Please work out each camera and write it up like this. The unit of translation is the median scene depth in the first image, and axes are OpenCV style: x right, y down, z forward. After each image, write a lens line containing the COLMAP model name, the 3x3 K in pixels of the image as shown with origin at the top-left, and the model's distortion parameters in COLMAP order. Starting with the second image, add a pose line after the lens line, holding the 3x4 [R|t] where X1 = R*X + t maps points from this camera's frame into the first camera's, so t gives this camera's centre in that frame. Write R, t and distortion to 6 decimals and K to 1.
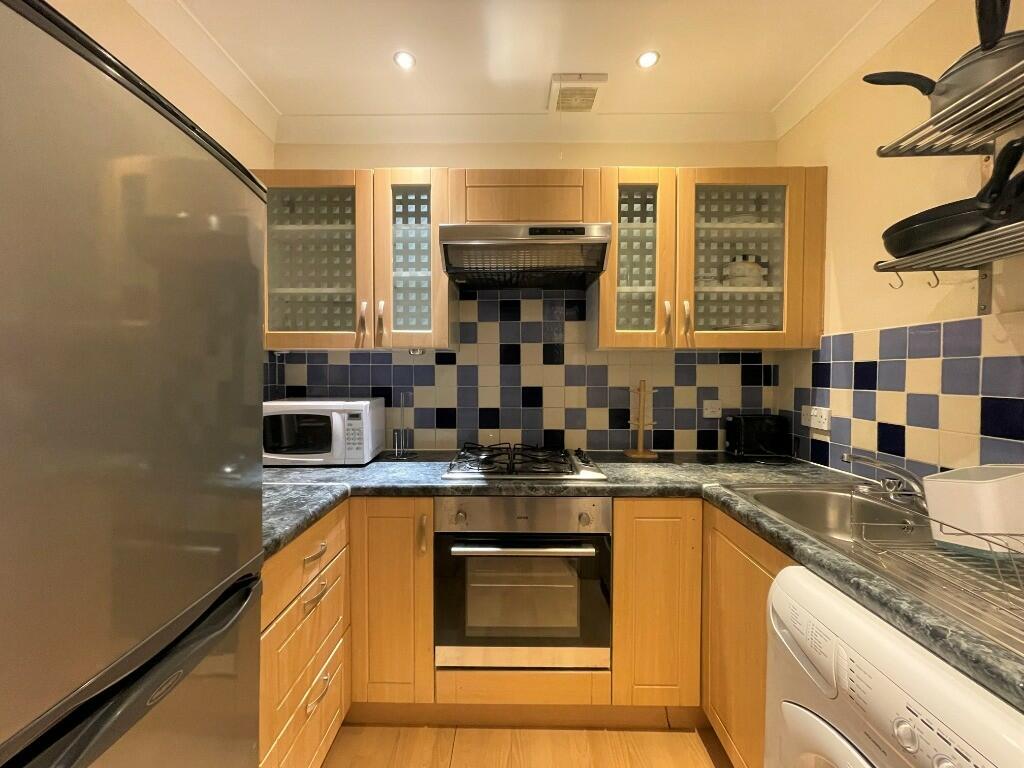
lens RADIAL K [[409.3, 0, 510.9], [0, 409.3, 380.7], [0, 0, 1]] dist [-0.003210, -0.000772]
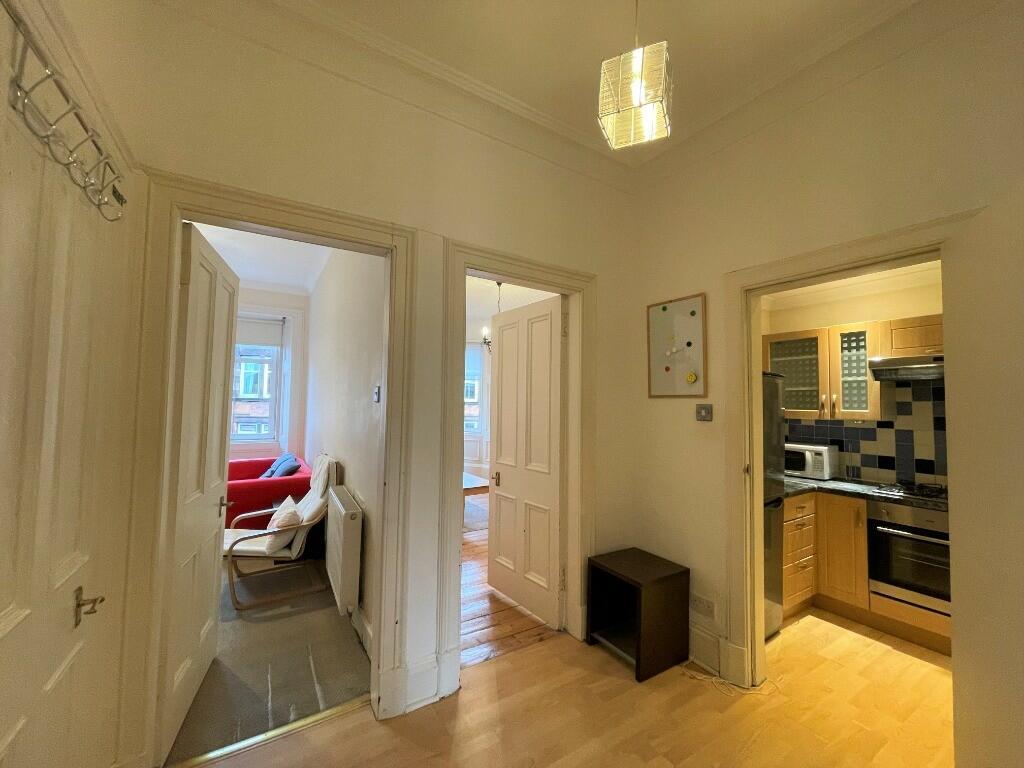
lens RADIAL K [[409.3, 0, 509.2], [0, 409.3, 384.9], [0, 0, 1]] dist [-0.003210, -0.000772]
pose [[0.535272, -0.032718, -0.844046, 0.473185], [-0.038193, 0.997290, -0.062879, -0.061815], [0.843816, 0.065894, 0.532572, -1.277337]]
